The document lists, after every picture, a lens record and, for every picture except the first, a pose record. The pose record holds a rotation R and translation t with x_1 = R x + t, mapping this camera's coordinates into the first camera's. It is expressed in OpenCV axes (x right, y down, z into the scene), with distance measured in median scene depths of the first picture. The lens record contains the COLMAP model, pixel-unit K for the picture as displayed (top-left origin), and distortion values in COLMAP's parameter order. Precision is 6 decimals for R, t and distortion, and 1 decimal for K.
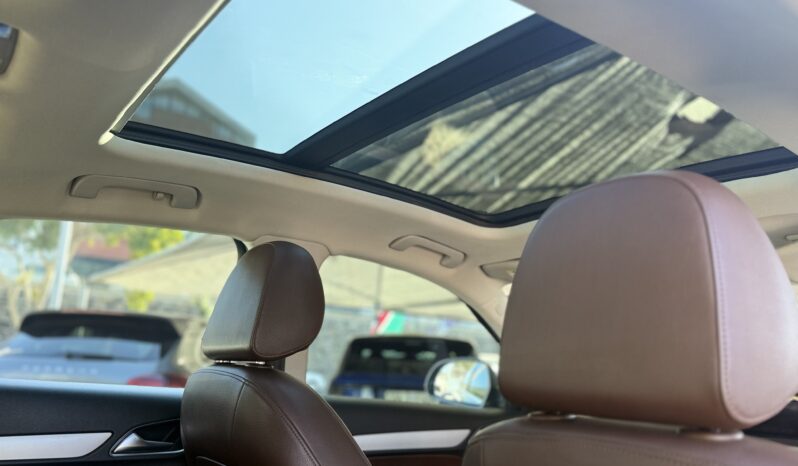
lens RADIAL K [[629.4, 0, 399.0], [0, 629.4, 233.0], [0, 0, 1]] dist [0.161632, -0.299991]
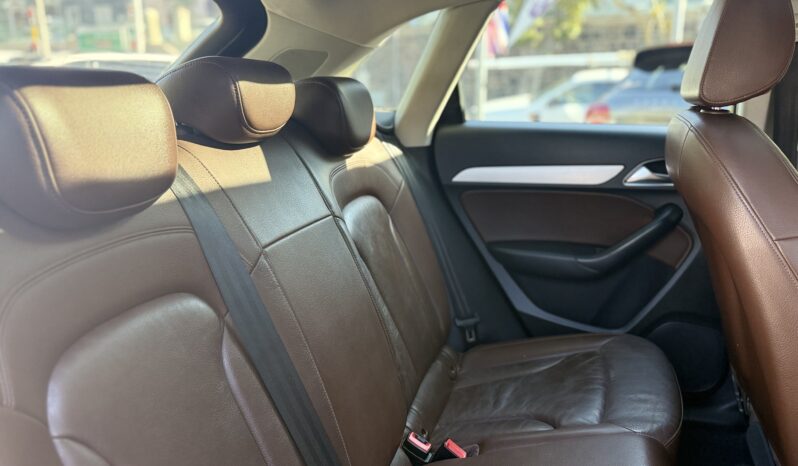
lens RADIAL K [[629.4, 0, 399.0], [0, 629.4, 233.0], [0, 0, 1]] dist [0.161632, -0.299991]
pose [[0.611122, 0.126419, -0.781376, 0.234462], [0.202779, 0.929215, 0.308933, -0.021880], [0.765121, -0.347243, 0.542229, 0.003298]]
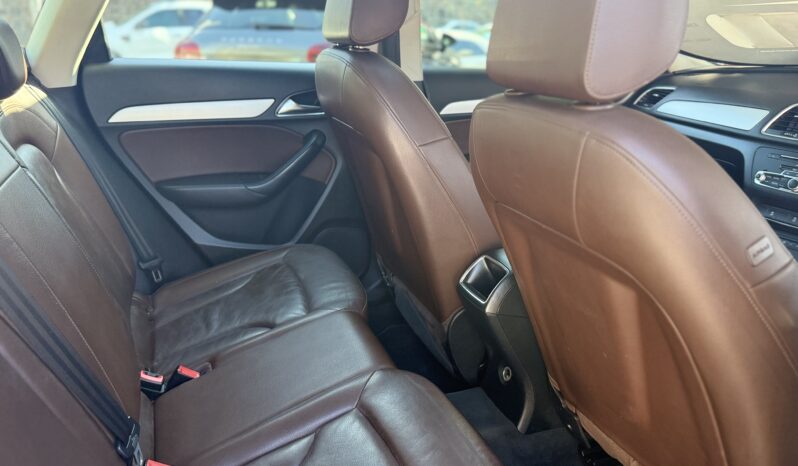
lens RADIAL K [[629.4, 0, 399.0], [0, 629.4, 233.0], [0, 0, 1]] dist [0.161632, -0.299991]
pose [[0.961564, 0.048788, -0.270213, 0.174306], [0.092604, 0.868812, 0.486405, -0.067208], [0.258495, -0.492732, 0.830900, -0.169339]]
